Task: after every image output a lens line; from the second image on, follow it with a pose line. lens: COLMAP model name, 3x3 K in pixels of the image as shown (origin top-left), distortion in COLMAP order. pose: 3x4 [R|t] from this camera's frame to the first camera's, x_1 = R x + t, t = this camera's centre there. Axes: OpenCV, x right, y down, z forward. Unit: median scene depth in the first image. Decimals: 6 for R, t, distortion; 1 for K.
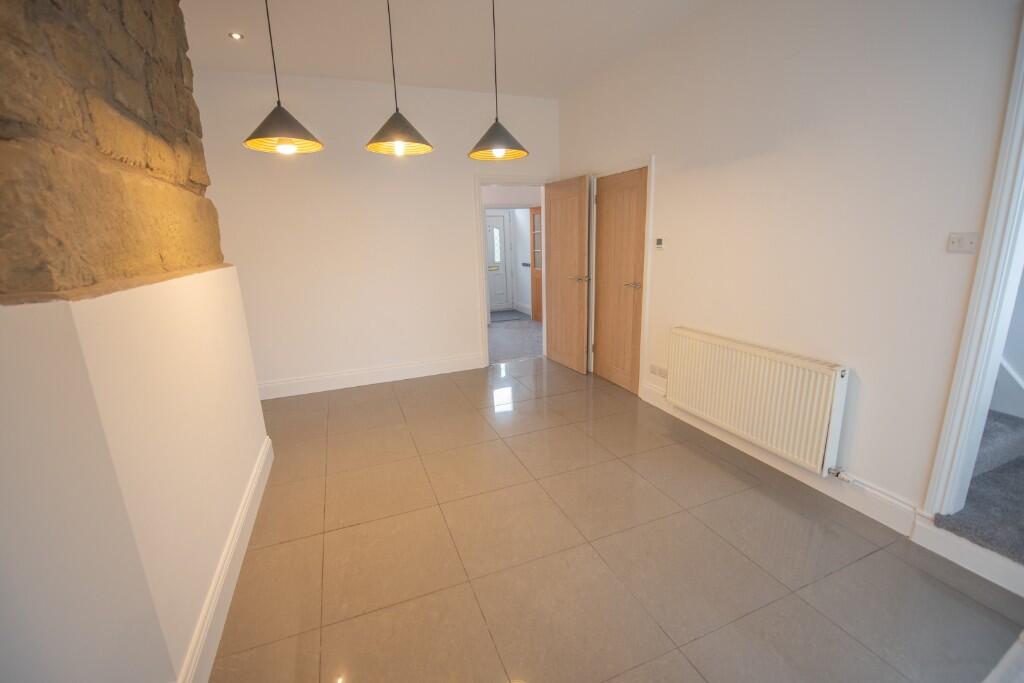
lens RADIAL K [[430.3, 0, 509.4], [0, 430.3, 344.4], [0, 0, 1]] dist [-0.015455, -0.000365]
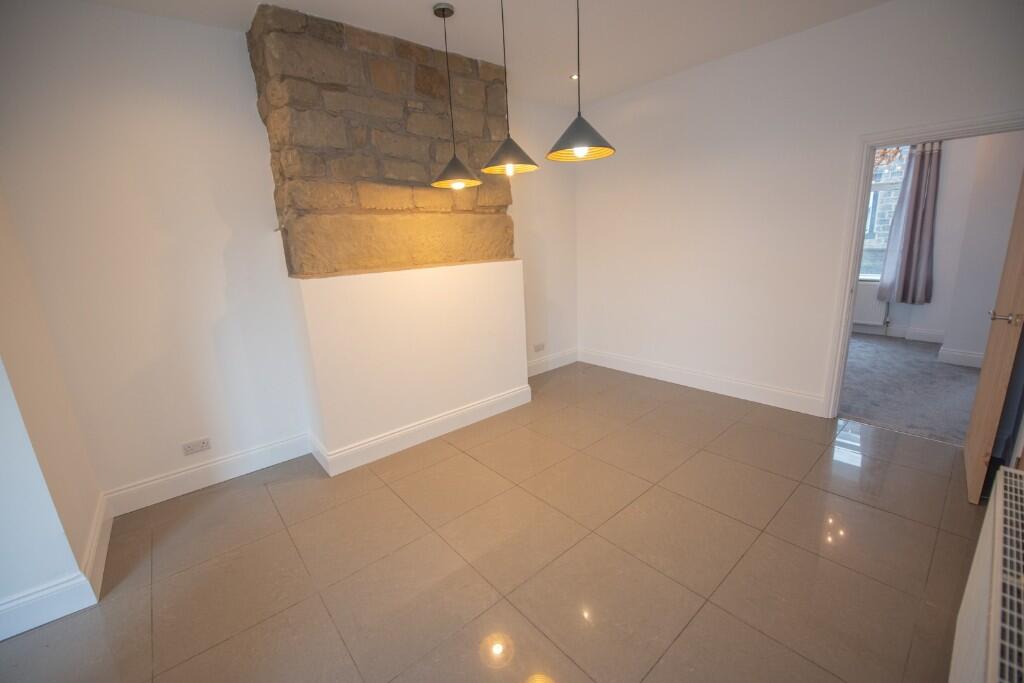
lens RADIAL K [[414.4, 0, 512.0], [0, 414.4, 341.5], [0, 0, 1]] dist [-0.015590, -0.000362]
pose [[0.314600, 0.238120, -0.918872, 0.811135], [-0.192143, 0.963960, 0.184019, -0.206556], [0.929574, 0.118663, 0.349014, 0.636274]]
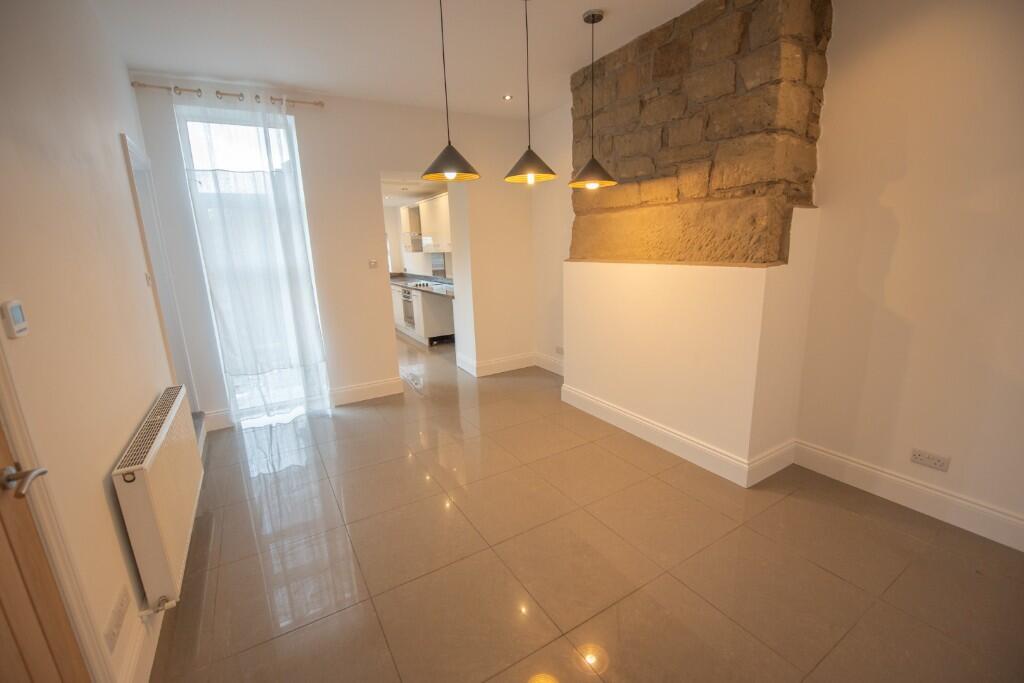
lens RADIAL K [[430.3, 0, 509.4], [0, 430.3, 344.4], [0, 0, 1]] dist [-0.015455, -0.000365]
pose [[-0.985859, 0.105861, -0.129902, 0.038903], [0.034127, 0.885780, 0.462849, -0.562862], [0.164063, 0.451871, -0.876867, 2.093618]]
